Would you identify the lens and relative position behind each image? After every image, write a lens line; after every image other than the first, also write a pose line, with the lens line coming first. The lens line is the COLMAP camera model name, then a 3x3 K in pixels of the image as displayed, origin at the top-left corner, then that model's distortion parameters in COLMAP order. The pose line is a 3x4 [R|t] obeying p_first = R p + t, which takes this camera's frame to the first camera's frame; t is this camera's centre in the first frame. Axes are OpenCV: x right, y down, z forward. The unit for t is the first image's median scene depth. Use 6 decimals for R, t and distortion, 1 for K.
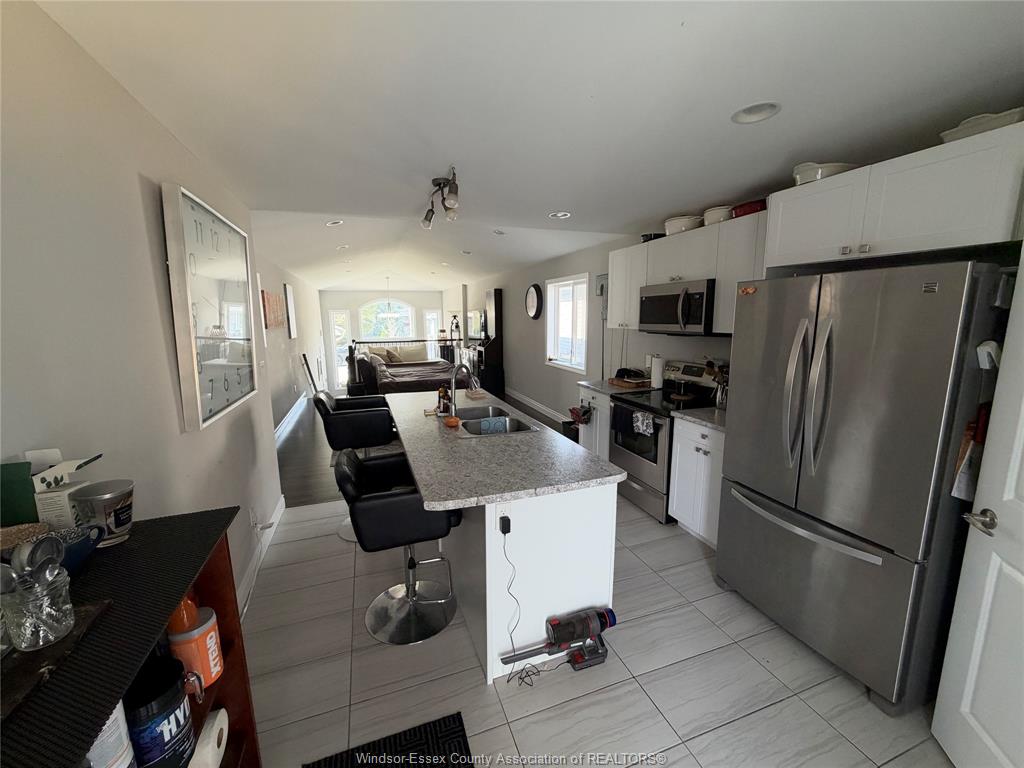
lens RADIAL K [[408.2, 0, 506.7], [0, 408.2, 382.5], [0, 0, 1]] dist [-0.002342, 0.000945]
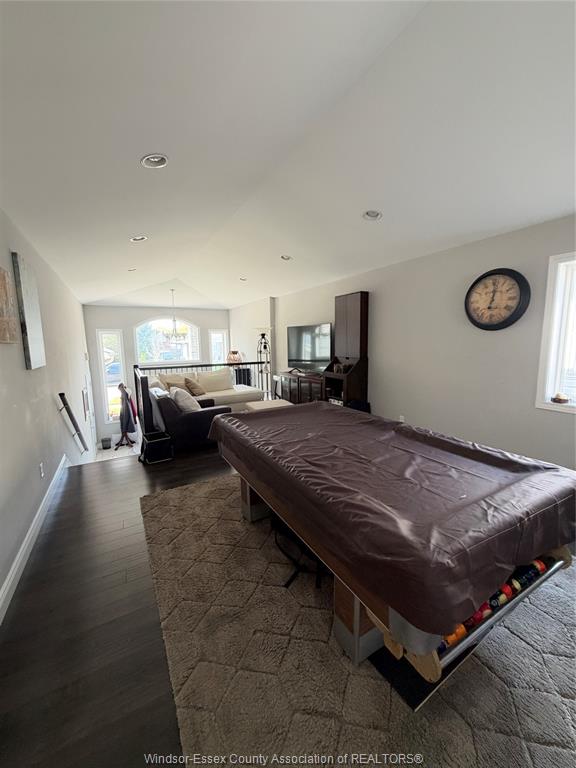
lens RADIAL K [[306.2, 0, 293.2], [0, 306.2, 383.0], [0, 0, 1]] dist [-0.002342, 0.000945]
pose [[0.983288, -0.030773, 0.179437, -0.564324], [0.035140, 0.999157, -0.021207, -0.146677], [-0.178633, 0.027158, 0.983541, 1.157462]]
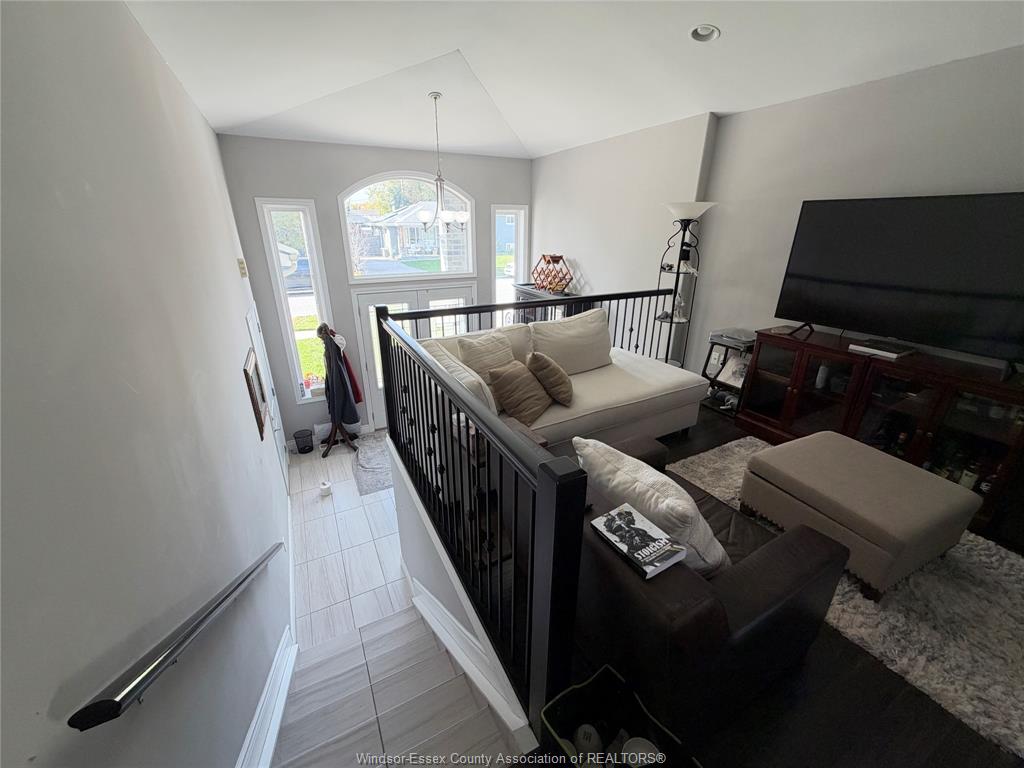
lens RADIAL K [[408.2, 0, 514.4], [0, 408.2, 385.6], [0, 0, 1]] dist [-0.002342, 0.000945]
pose [[0.988589, -0.043214, 0.144304, -0.972936], [0.010906, 0.975987, 0.217557, -0.333238], [-0.150240, -0.213501, 0.965321, 2.109477]]
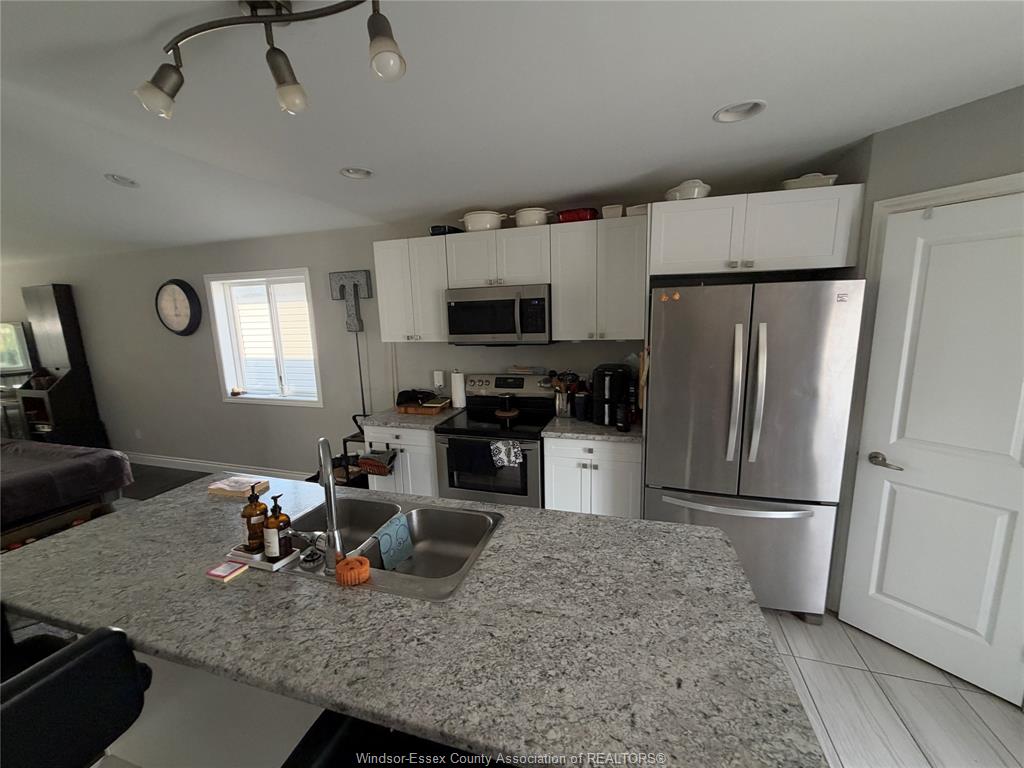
lens RADIAL K [[408.2, 0, 514.1], [0, 408.2, 380.7], [0, 0, 1]] dist [-0.002342, 0.000945]
pose [[0.599406, -0.135916, 0.788822, -0.253087], [0.152376, 0.986833, 0.054247, -0.077360], [-0.785808, 0.087682, 0.612224, 0.404224]]
